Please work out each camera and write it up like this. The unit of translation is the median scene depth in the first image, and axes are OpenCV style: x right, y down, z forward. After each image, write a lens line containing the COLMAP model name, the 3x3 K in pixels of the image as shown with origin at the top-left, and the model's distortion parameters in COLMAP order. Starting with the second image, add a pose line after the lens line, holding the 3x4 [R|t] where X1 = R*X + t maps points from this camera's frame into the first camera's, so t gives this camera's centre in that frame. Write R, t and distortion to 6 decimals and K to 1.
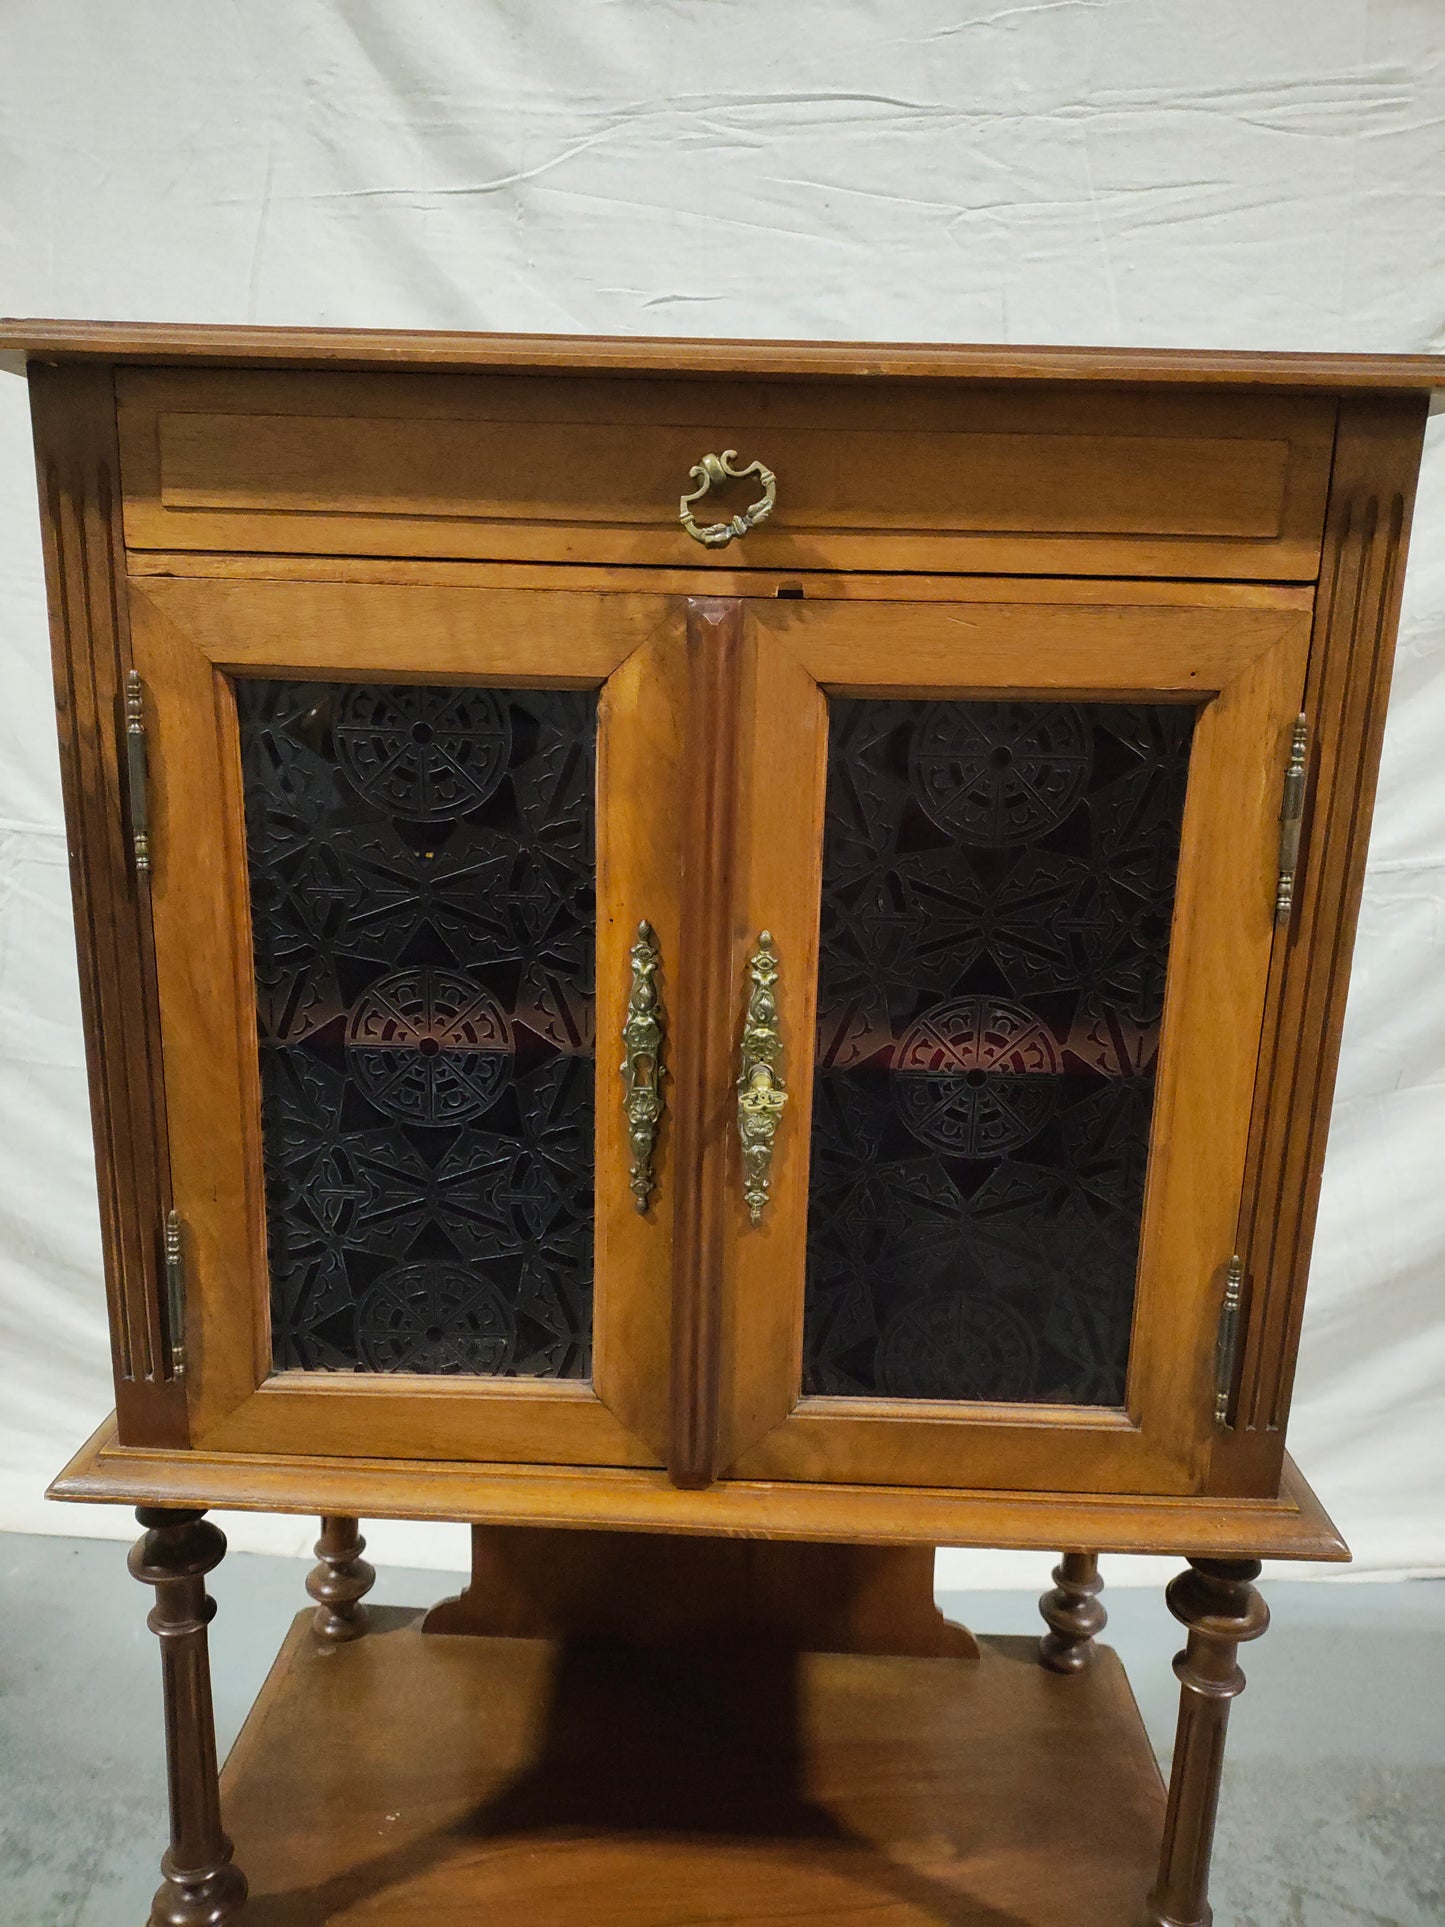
lens RADIAL K [[1418.4, 0, 719.7], [0, 1418.4, 959.8], [0, 0, 1]] dist [0.039562, -0.045074]
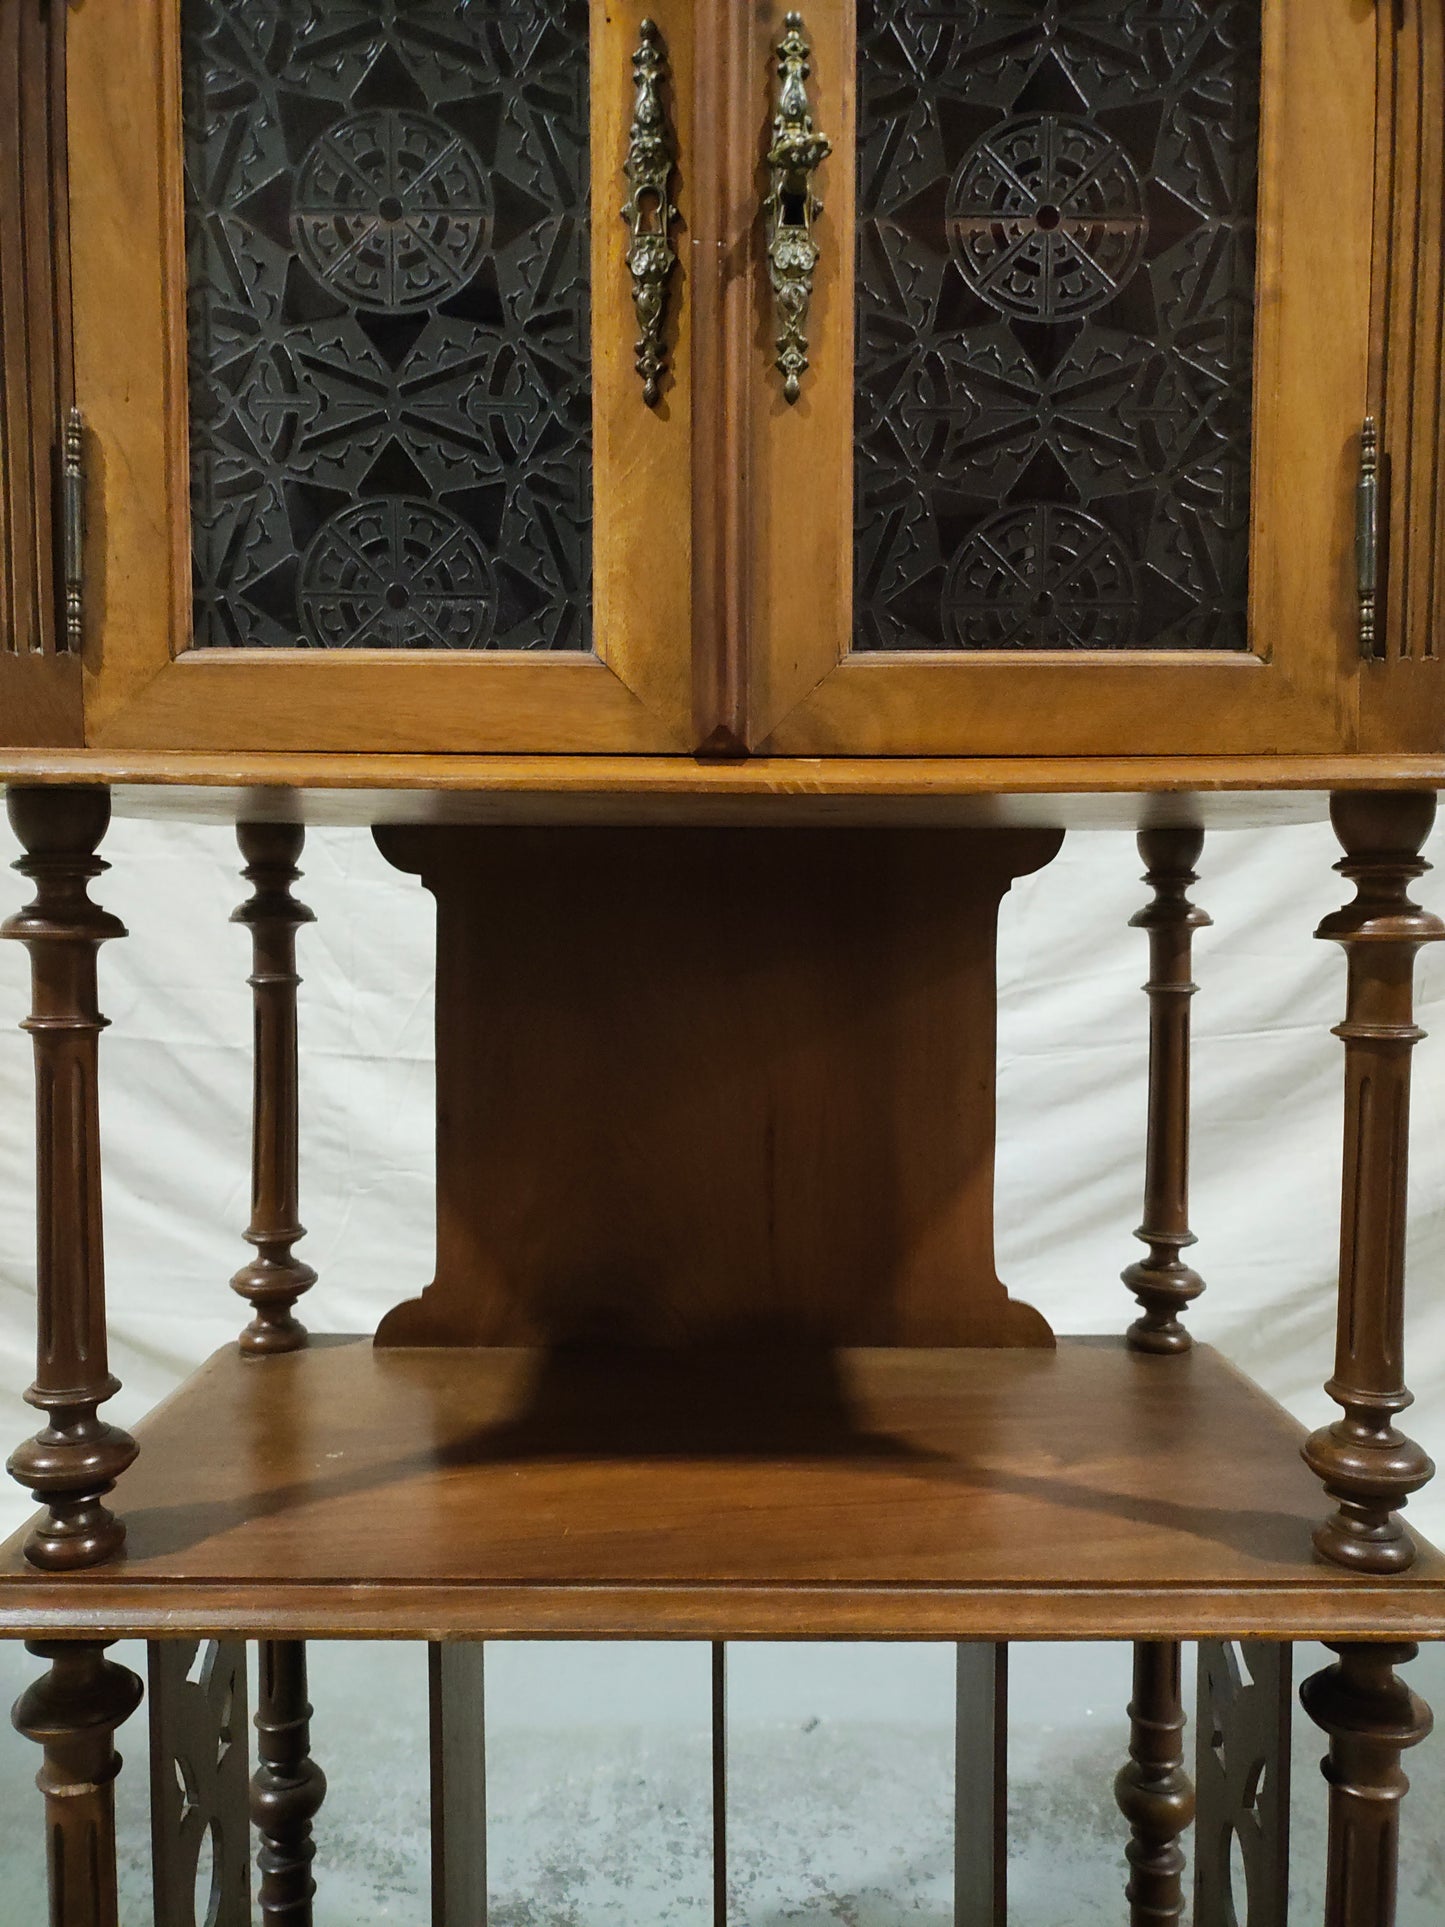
lens RADIAL K [[1418.4, 0, 721.5], [0, 1418.4, 972.5], [0, 0, 1]] dist [0.039562, -0.045074]
pose [[0.998946, -0.027770, 0.036537, -0.053010], [0.033872, 0.983317, -0.178721, 0.642206], [-0.030965, 0.179770, 0.983221, 0.244702]]
